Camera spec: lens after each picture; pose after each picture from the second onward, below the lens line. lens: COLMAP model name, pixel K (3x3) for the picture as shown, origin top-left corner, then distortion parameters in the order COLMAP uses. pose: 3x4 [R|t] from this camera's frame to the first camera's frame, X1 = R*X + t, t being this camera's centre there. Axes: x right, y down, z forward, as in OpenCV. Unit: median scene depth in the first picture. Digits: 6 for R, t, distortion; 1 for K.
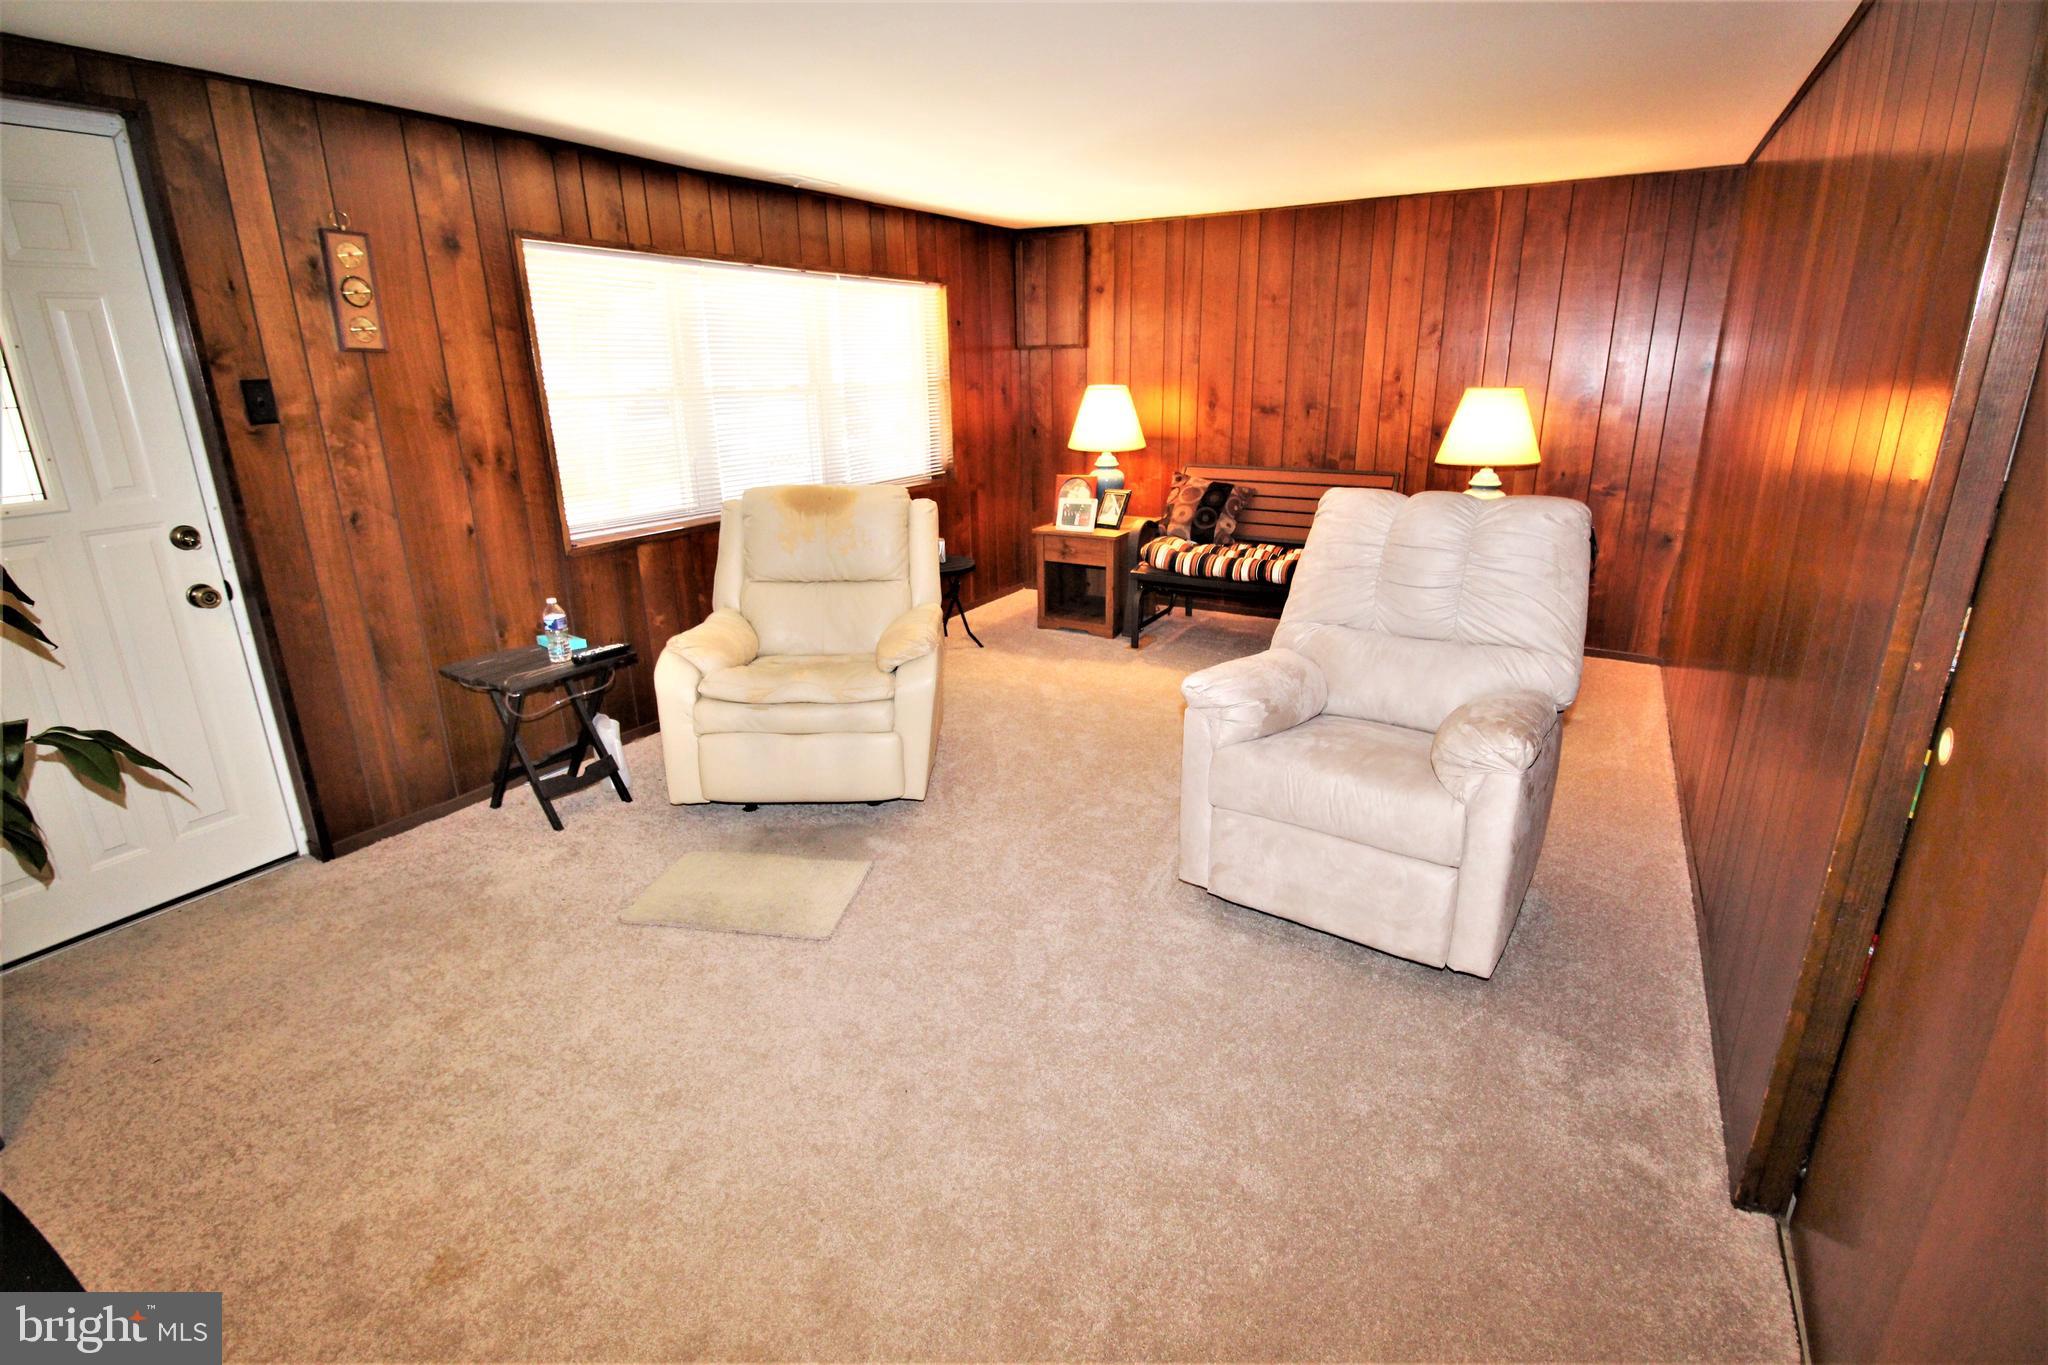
lens RADIAL K [[957.8, 0, 1031.1], [0, 957.8, 680.0], [0, 0, 1]] dist [-0.003530, -0.010649]
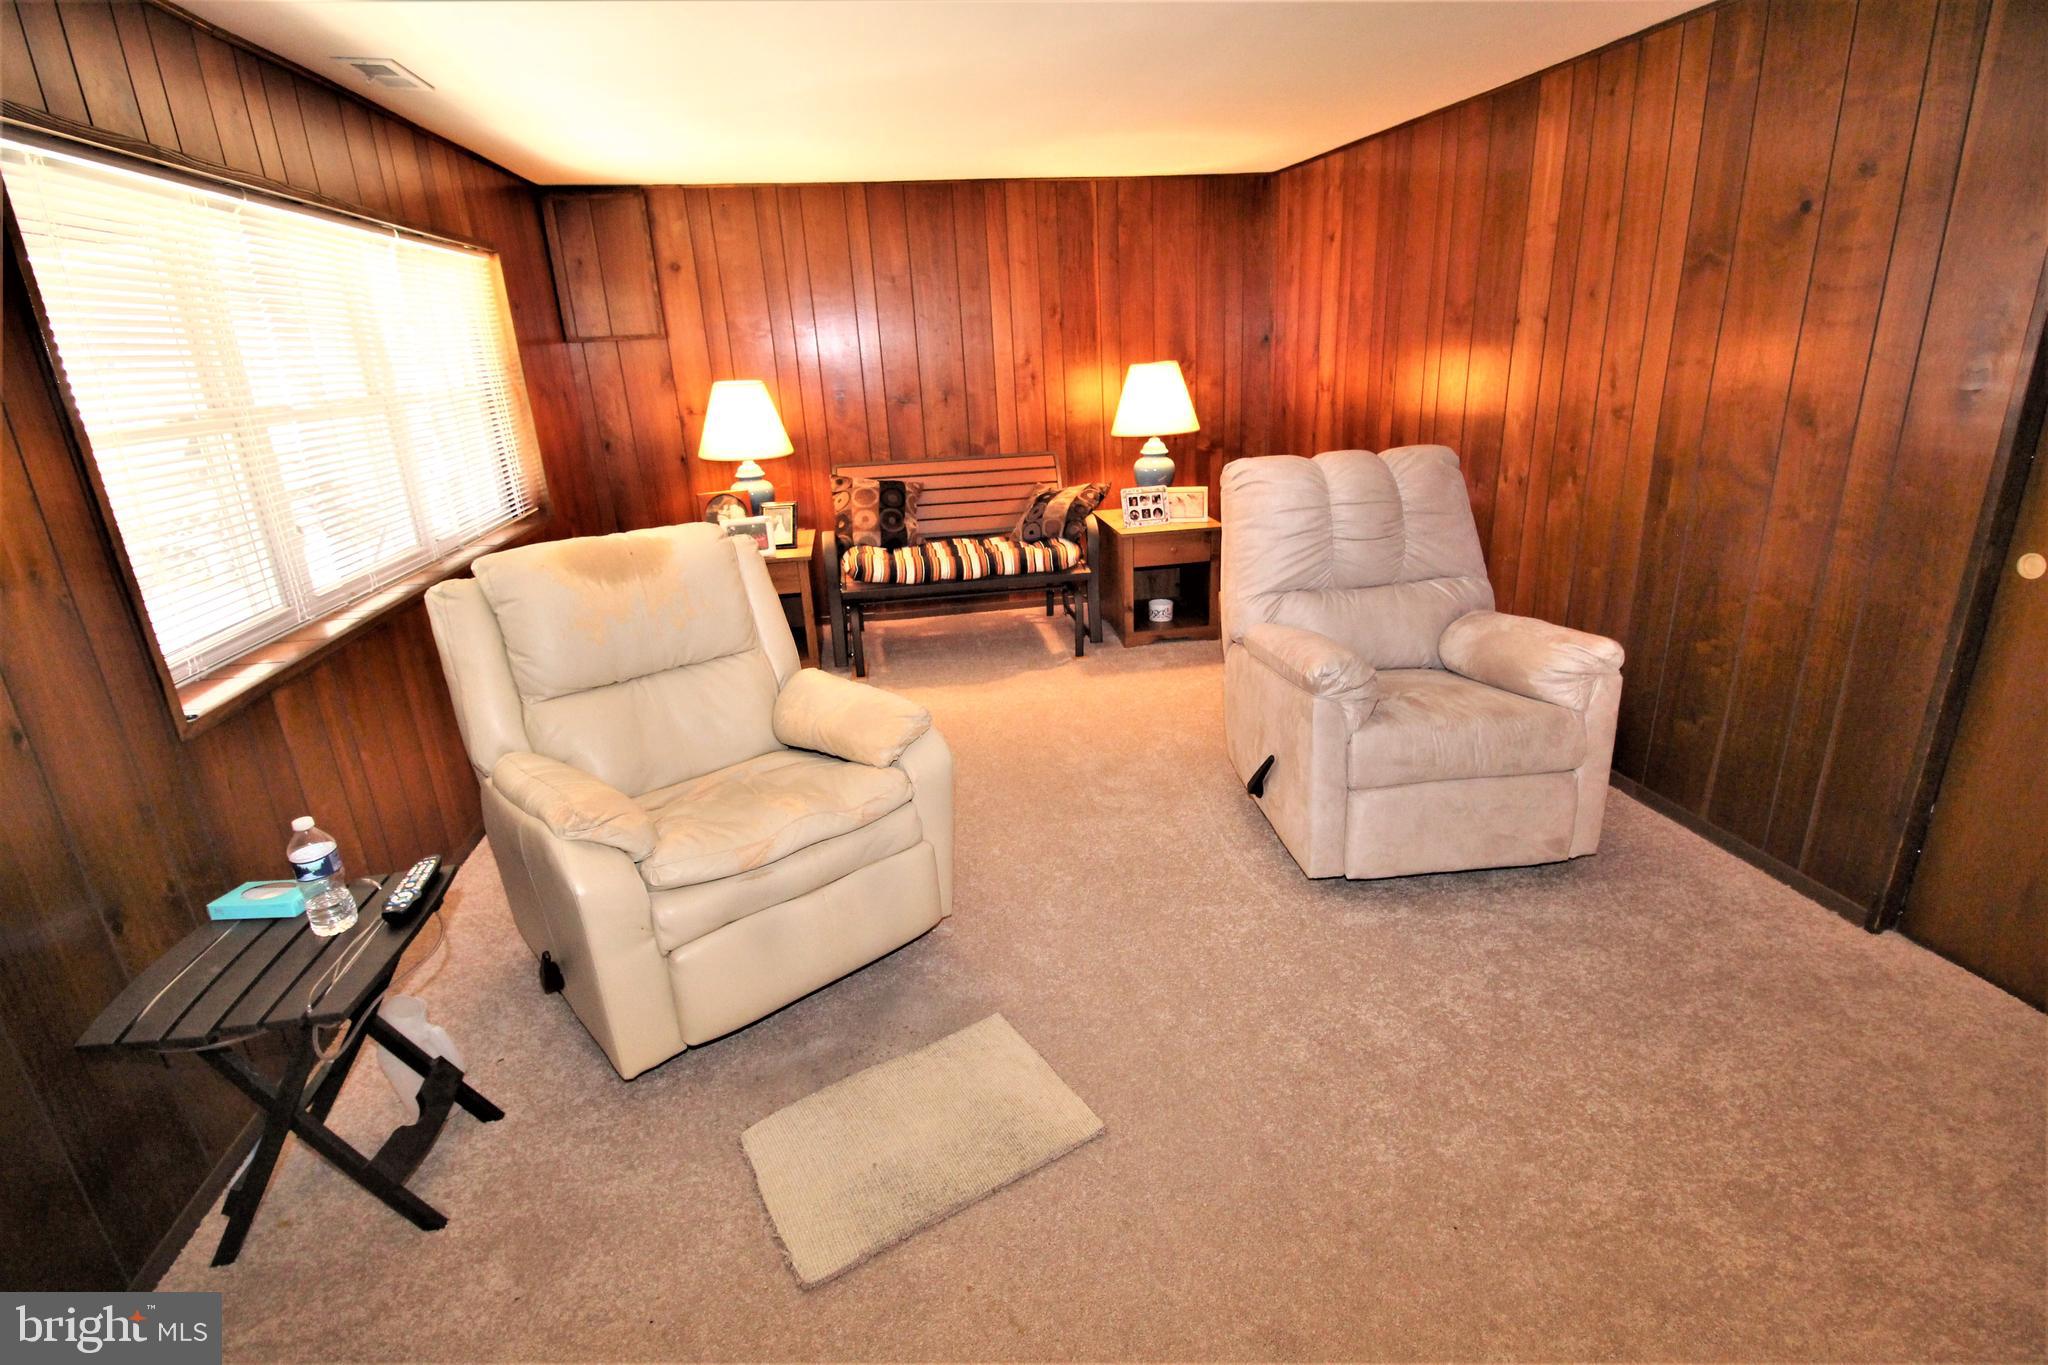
lens RADIAL K [[957.8, 0, 1029.7], [0, 957.8, 674.4], [0, 0, 1]] dist [-0.003530, -0.010649]
pose [[0.747929, -0.232948, 0.621560, -0.316468], [0.236844, 0.968416, 0.077945, -0.066924], [-0.620086, 0.088915, 0.779479, 0.222620]]
